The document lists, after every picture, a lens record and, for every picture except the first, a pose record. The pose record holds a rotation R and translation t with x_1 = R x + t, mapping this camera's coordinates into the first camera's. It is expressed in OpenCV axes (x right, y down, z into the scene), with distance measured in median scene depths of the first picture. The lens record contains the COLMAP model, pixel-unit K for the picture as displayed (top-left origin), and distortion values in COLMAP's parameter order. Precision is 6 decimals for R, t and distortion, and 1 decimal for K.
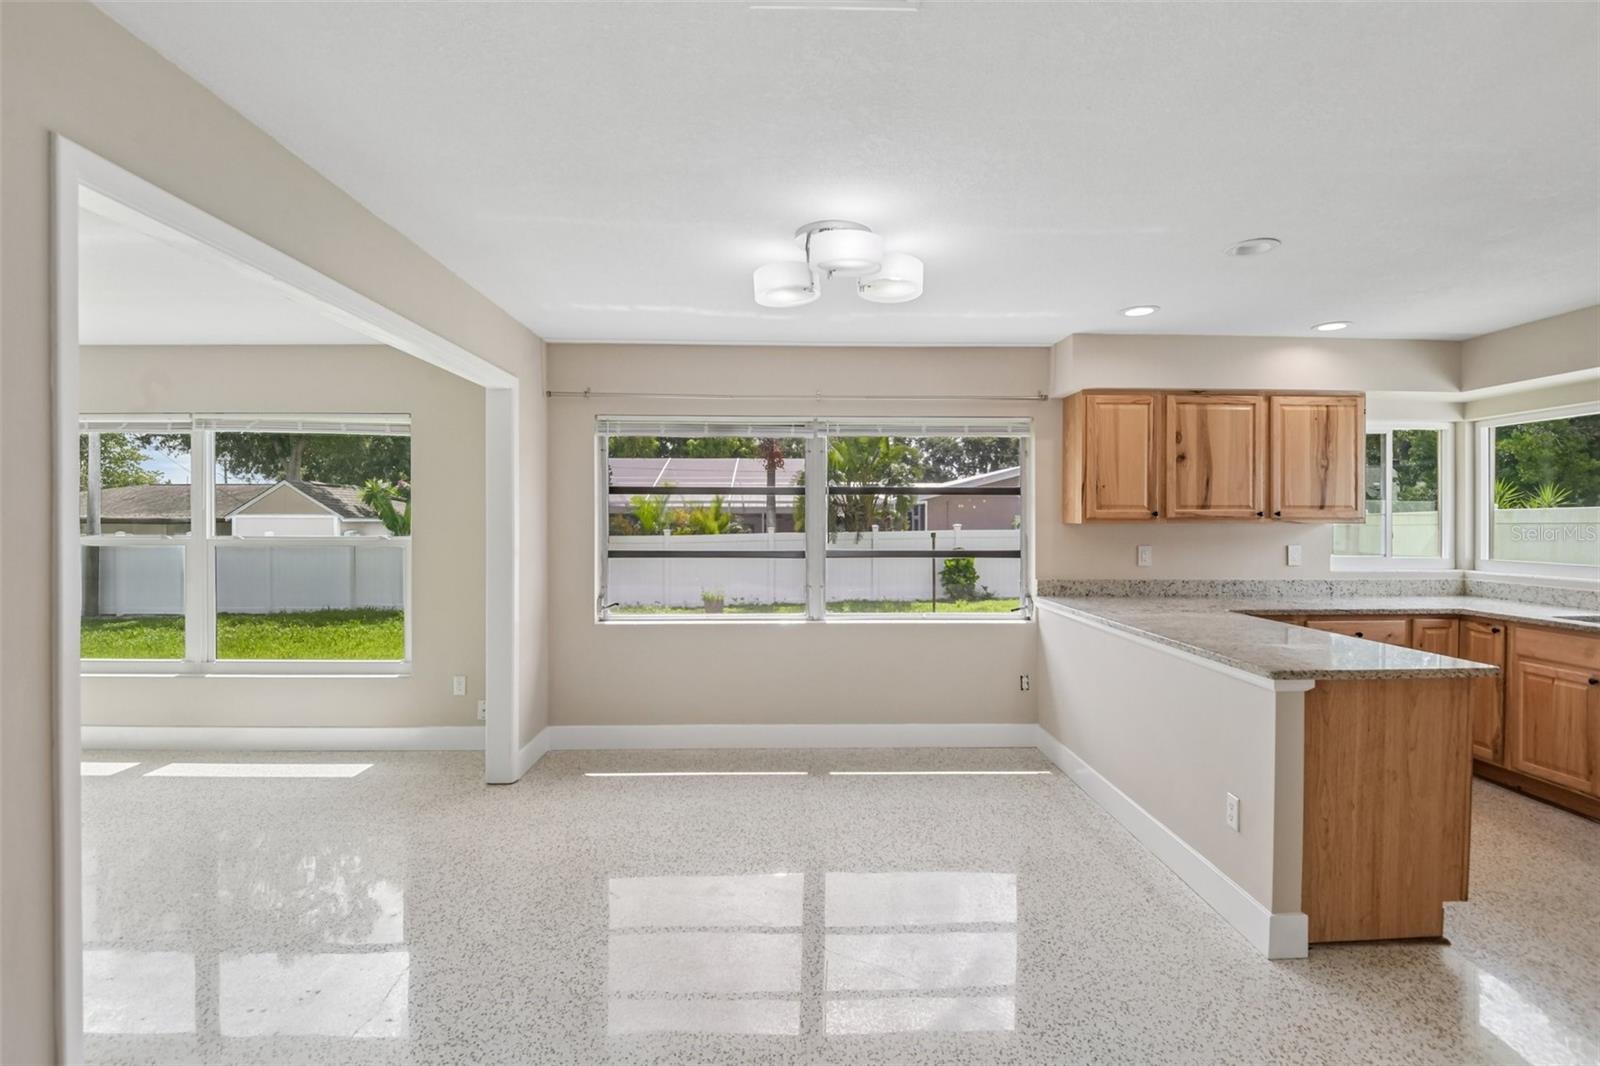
lens RADIAL K [[745.3, 0, 801.2], [0, 745.3, 518.6], [0, 0, 1]] dist [-0.002433, -0.018090]
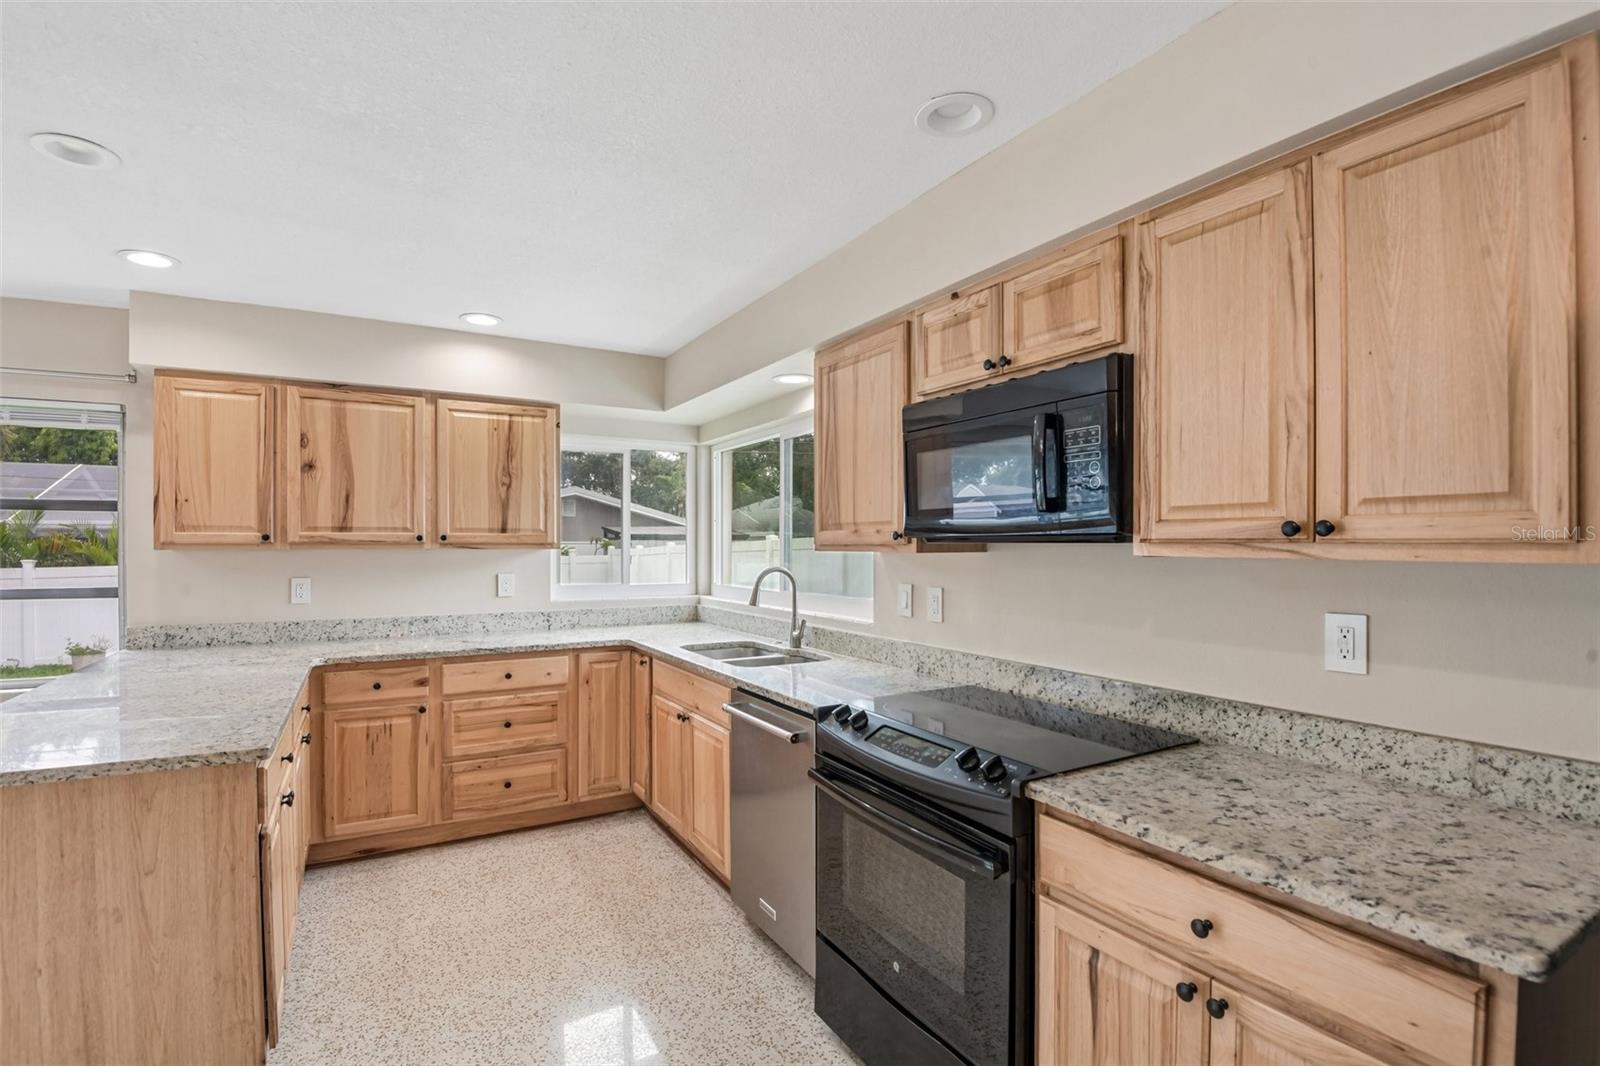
lens RADIAL K [[751.7, 0, 802.1], [0, 751.7, 550.0], [0, 0, 1]] dist [-0.022195, -0.006162]
pose [[0.876565, -0.004899, 0.481259, 0.587457], [0.001388, 0.999970, 0.007652, 0.001606], [-0.481282, -0.006040, 0.876545, 0.055034]]
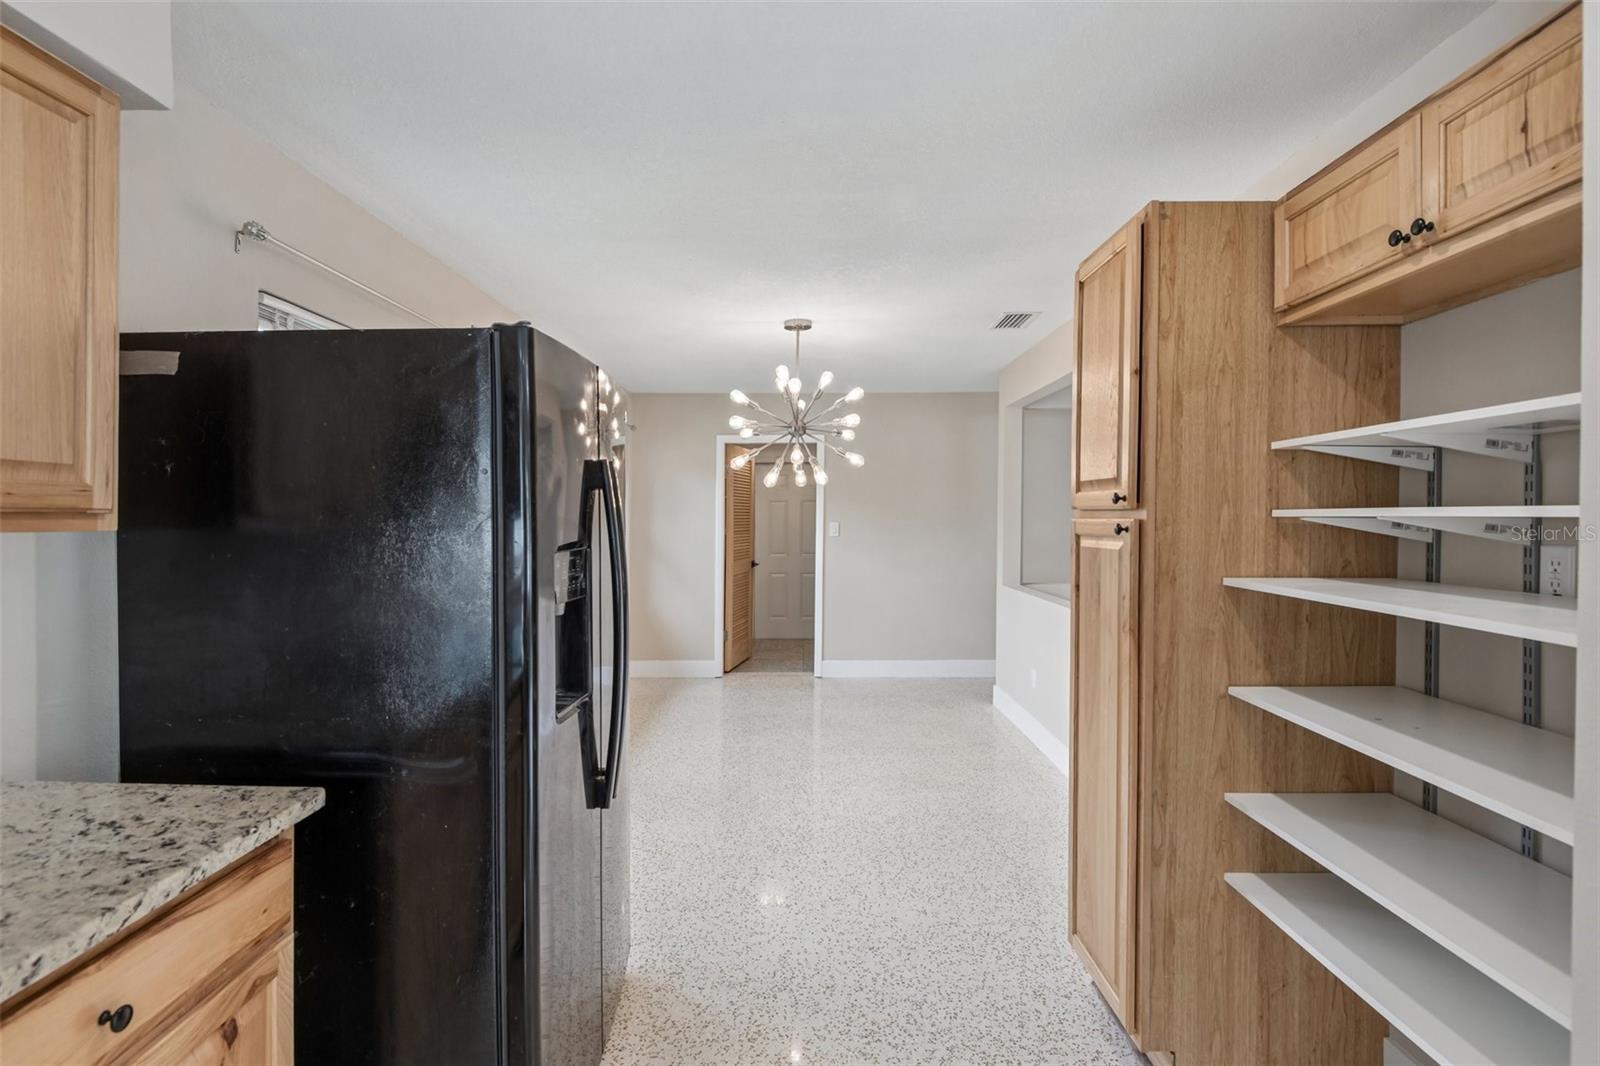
lens RADIAL K [[752.9, 0, 795.9], [0, 752.9, 516.3], [0, 0, 1]] dist [-0.000699, -0.021411]
pose [[-0.999245, -0.001770, 0.038807, 0.649902], [-0.001627, 0.999992, 0.003731, 0.001048], [-0.038813, 0.003665, -0.999240, 0.422658]]
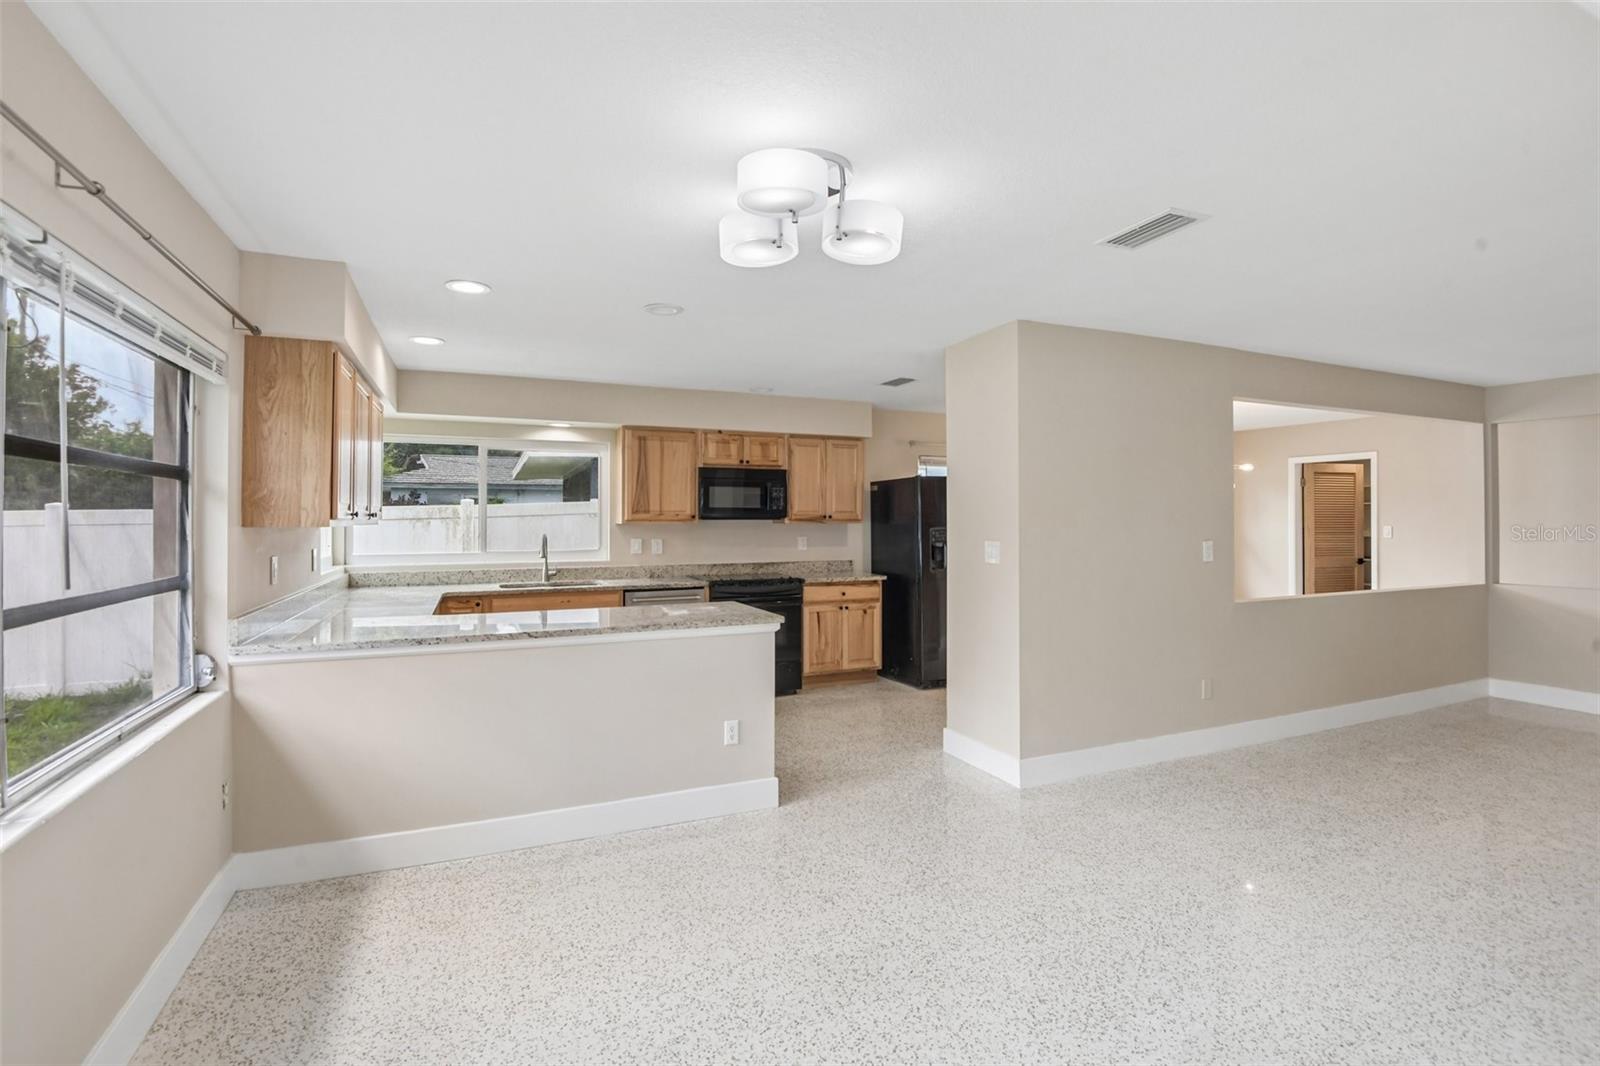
lens RADIAL K [[745.3, 0, 801.2], [0, 745.3, 518.6], [0, 0, 1]] dist [-0.002433, -0.018090]
pose [[-0.374965, 0.000002, 0.927039, -0.448412], [0.002469, 0.999996, 0.000996, -0.002114], [-0.927036, 0.002662, -0.374964, 0.838107]]
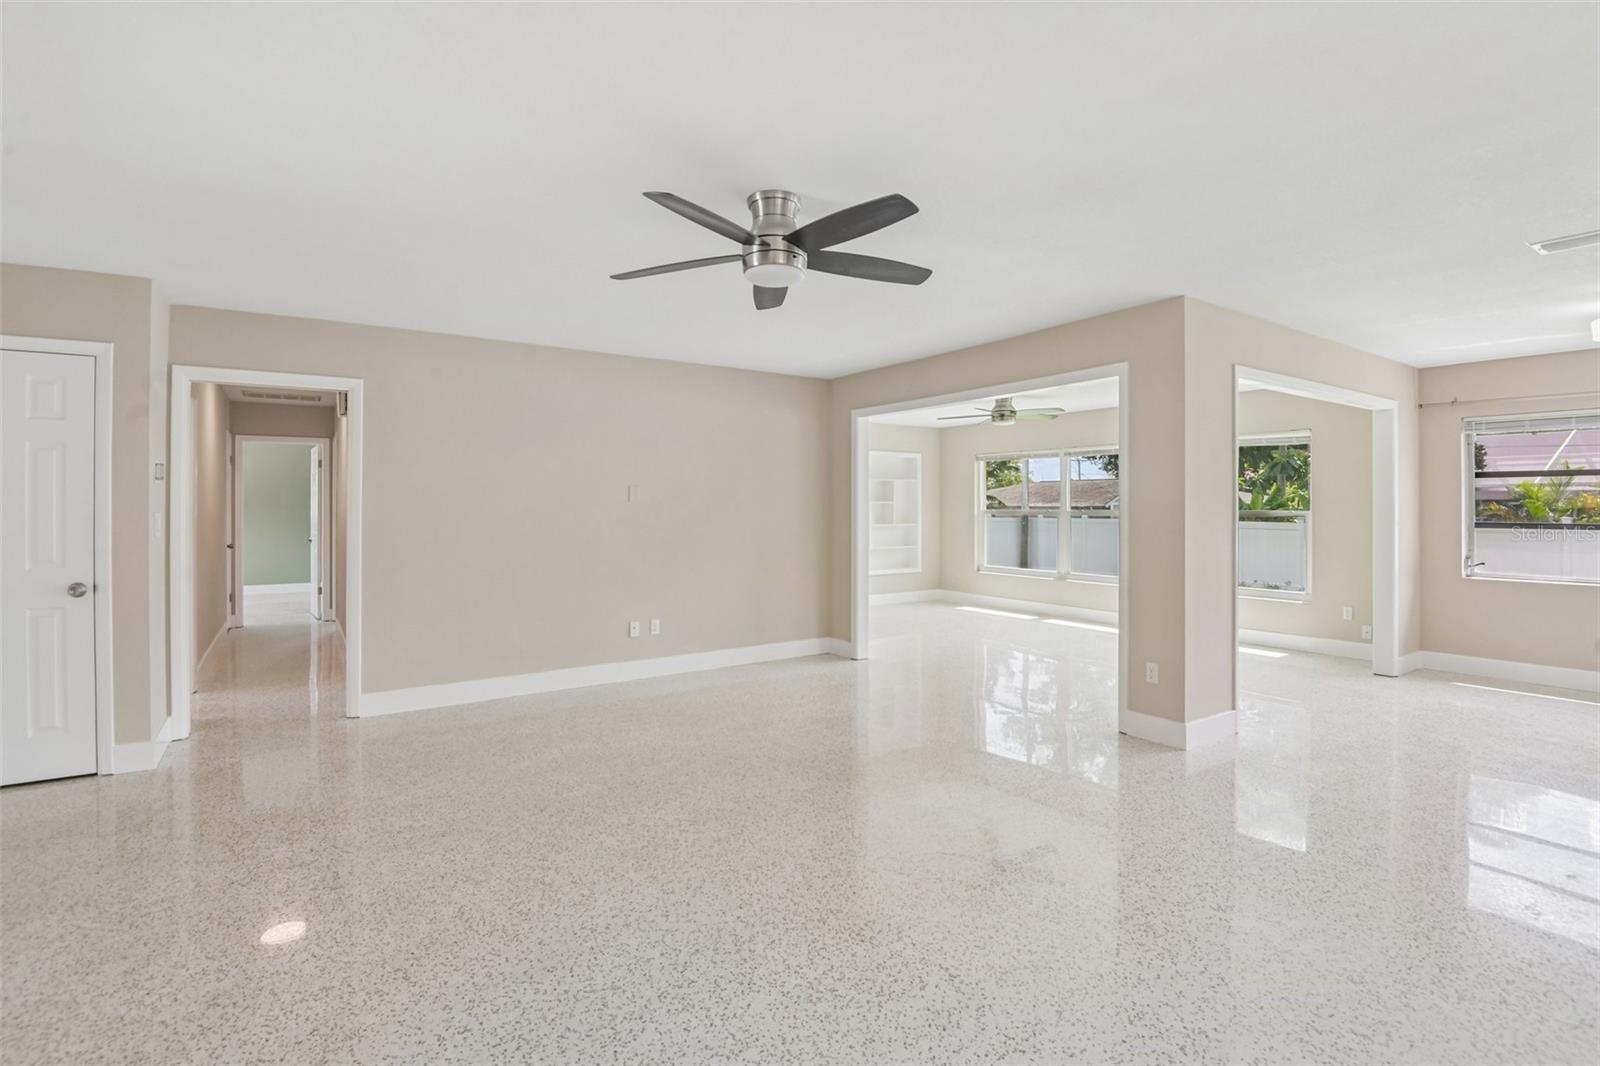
lens RADIAL K [[743.3, 0, 793.9], [0, 743.3, 505.1], [0, 0, 1]] dist [0.001600, -0.029357]
pose [[0.532935, -0.004080, -0.846147, 0.191267], [-0.000699, 0.999986, -0.005262, 0.022918], [0.846156, 0.003396, 0.532924, -0.714112]]
